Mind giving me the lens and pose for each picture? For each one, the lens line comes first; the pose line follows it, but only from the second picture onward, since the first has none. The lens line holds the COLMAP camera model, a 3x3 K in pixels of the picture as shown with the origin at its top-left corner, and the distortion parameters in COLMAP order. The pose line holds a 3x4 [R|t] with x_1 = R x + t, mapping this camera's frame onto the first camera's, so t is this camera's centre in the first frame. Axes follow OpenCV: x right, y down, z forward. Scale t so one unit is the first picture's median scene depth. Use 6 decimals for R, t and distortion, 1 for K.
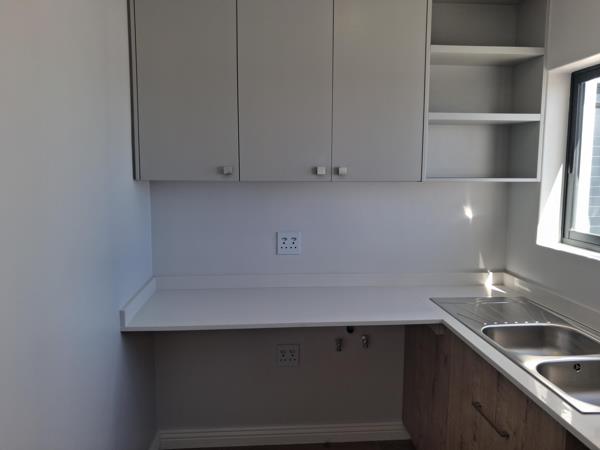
lens RADIAL K [[476.8, 0, 287.4], [0, 476.8, 220.8], [0, 0, 1]] dist [-0.008907, -0.011391]
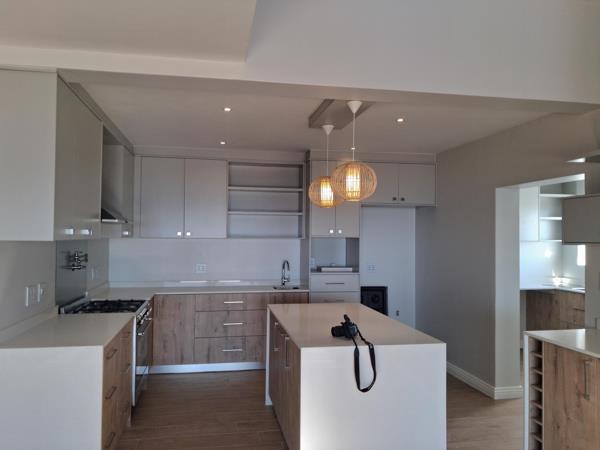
lens RADIAL K [[476.8, 0, 287.4], [0, 476.8, 220.8], [0, 0, 1]] dist [-0.008907, -0.011391]
pose [[0.993769, 0.015603, 0.110363, -1.468903], [0.000054, 0.990086, -0.140463, 0.187464], [-0.111461, 0.139593, 0.983916, -1.567483]]
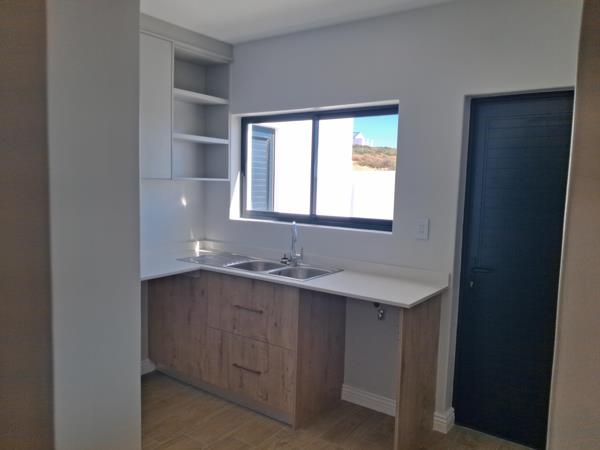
lens RADIAL K [[471.6, 0, 300.0], [0, 471.6, 225.0], [0, 0, 1]] dist [0.002407, -0.085120]
pose [[0.622825, -0.053985, 0.780497, -0.605906], [0.057867, 0.998063, 0.022857, 0.047675], [-0.780218, 0.030929, 0.624742, -0.210916]]
